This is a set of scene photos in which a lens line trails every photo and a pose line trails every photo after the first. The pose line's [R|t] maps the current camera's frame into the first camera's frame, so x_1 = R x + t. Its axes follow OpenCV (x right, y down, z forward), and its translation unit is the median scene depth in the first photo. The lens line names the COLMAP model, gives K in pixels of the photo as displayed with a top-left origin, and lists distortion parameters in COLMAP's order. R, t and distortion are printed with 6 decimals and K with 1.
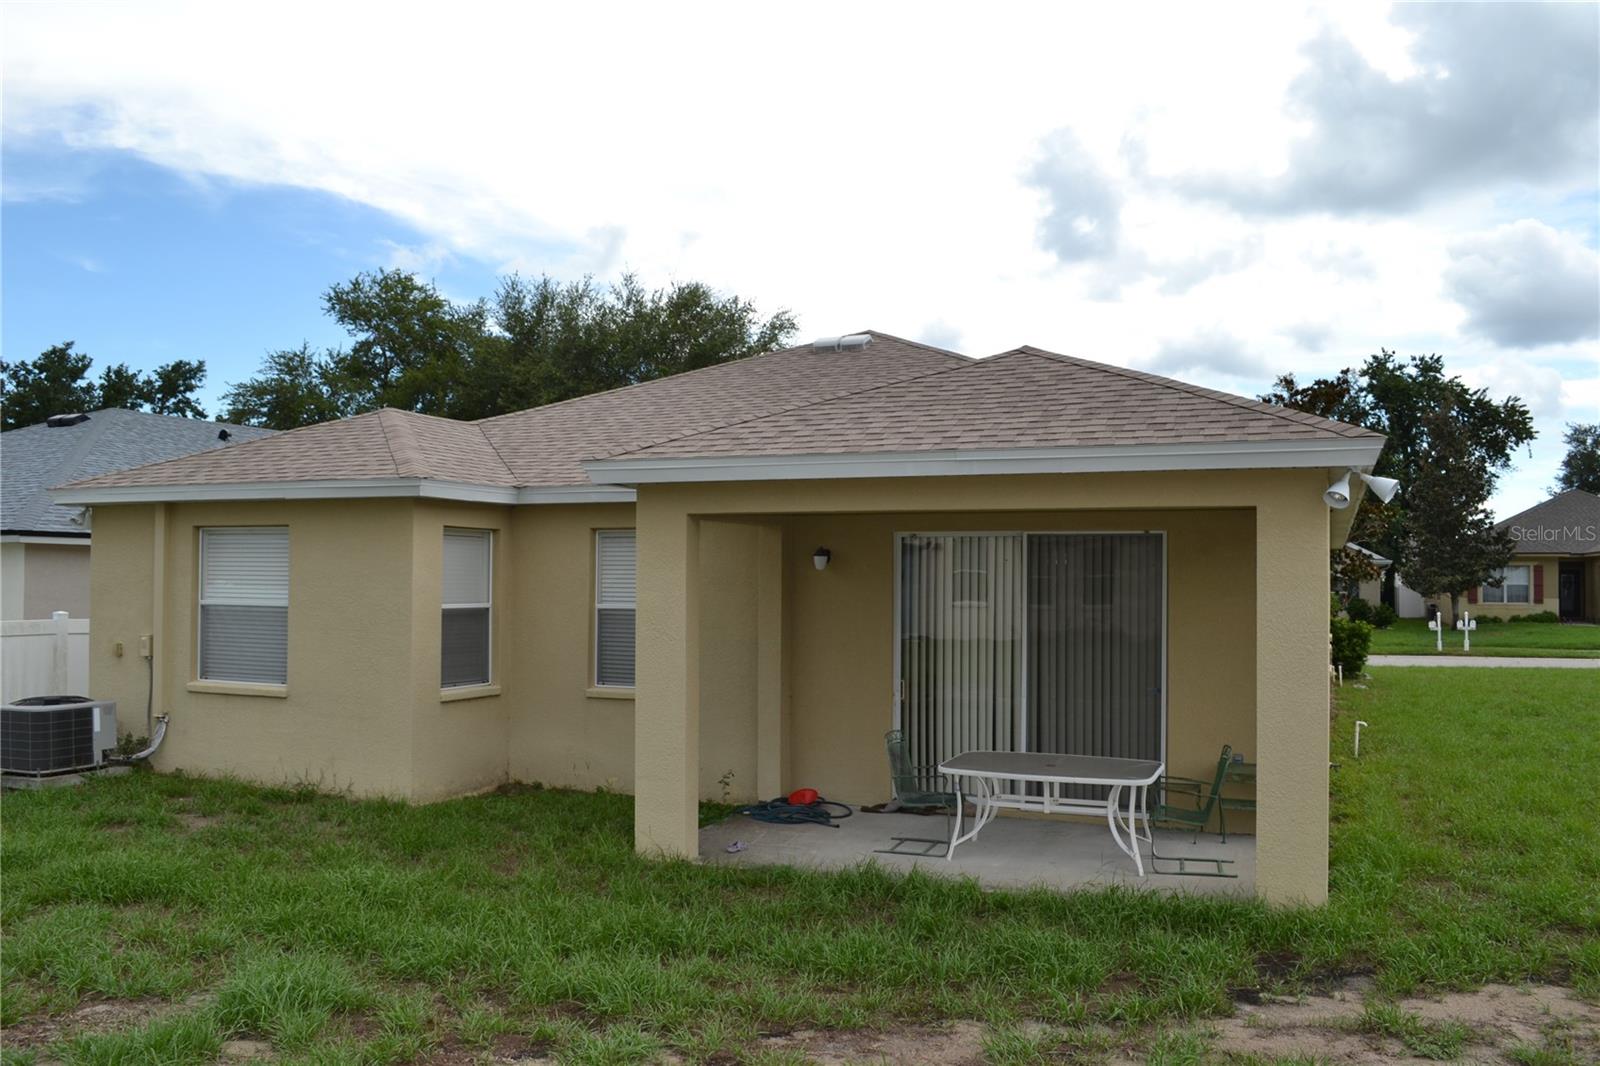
lens RADIAL K [[1284.9, 0, 738.5], [0, 1284.9, 530.3], [0, 0, 1]] dist [-0.019654, 0.004632]
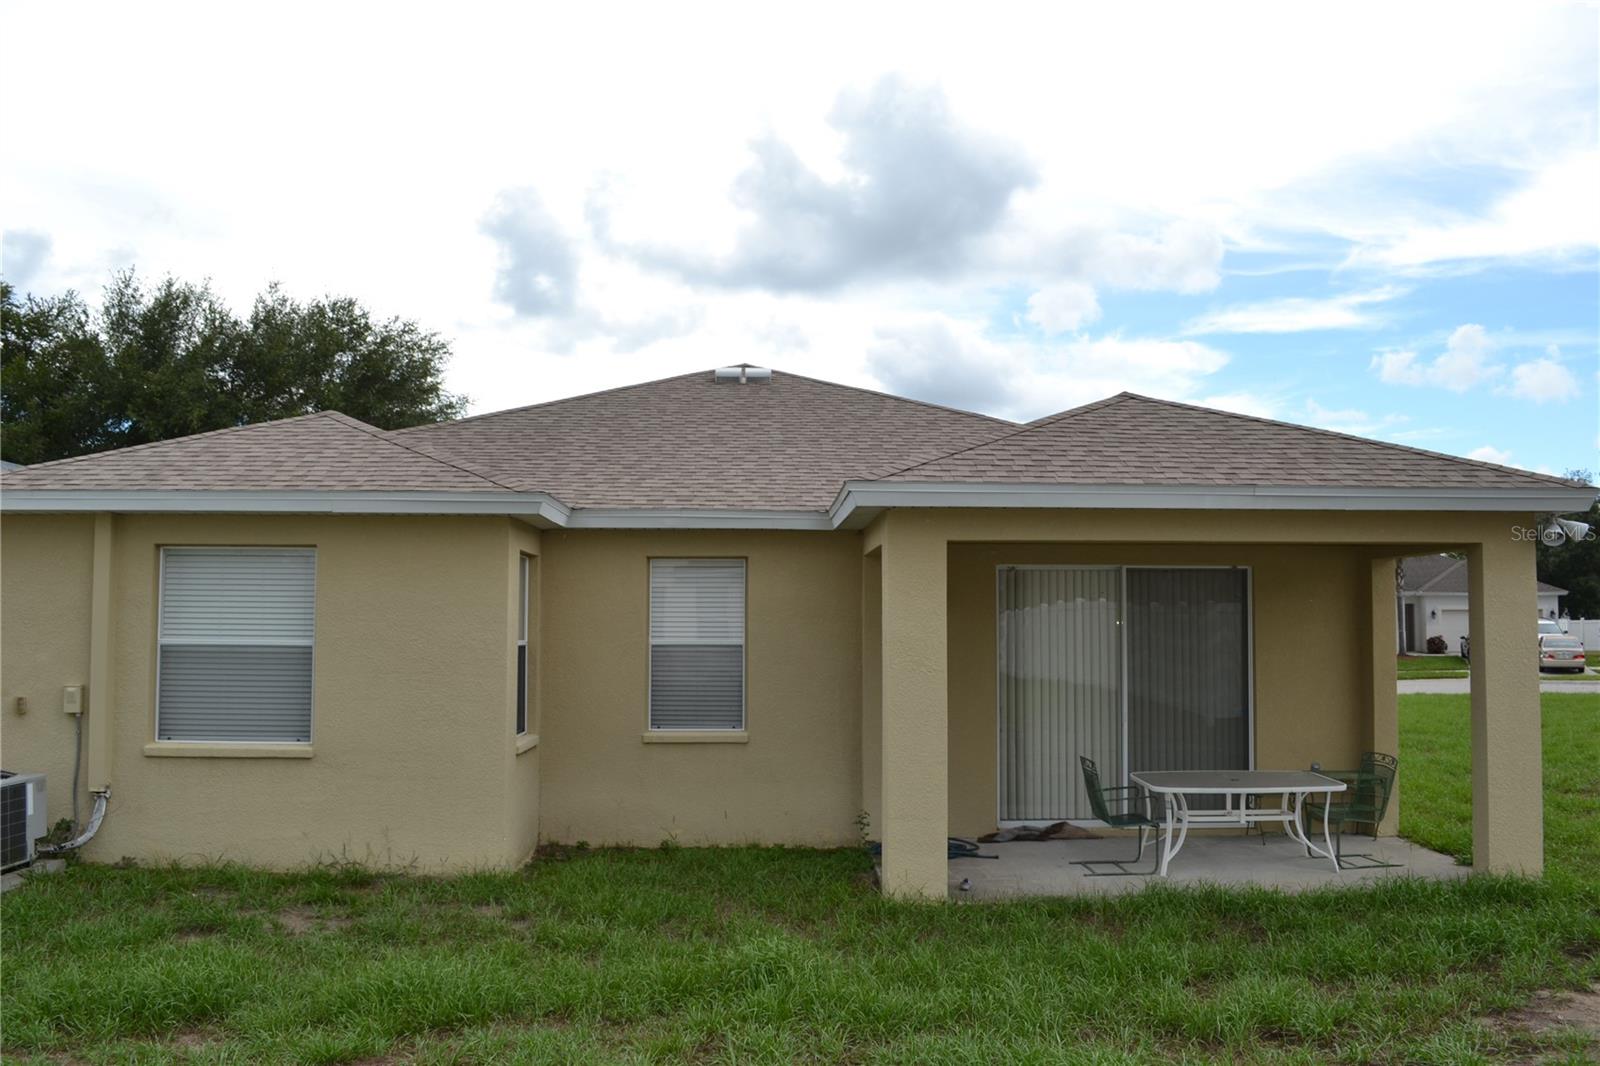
lens RADIAL K [[1279.3, 0, 800.0], [0, 1279.3, 533.0], [0, 0, 1]] dist [-0.077066, 0.007438]
pose [[0.894456, 0.026955, 0.446343, -0.428634], [-0.011806, 0.999257, -0.036687, 0.013808], [-0.447000, 0.027545, 0.894110, 0.144964]]
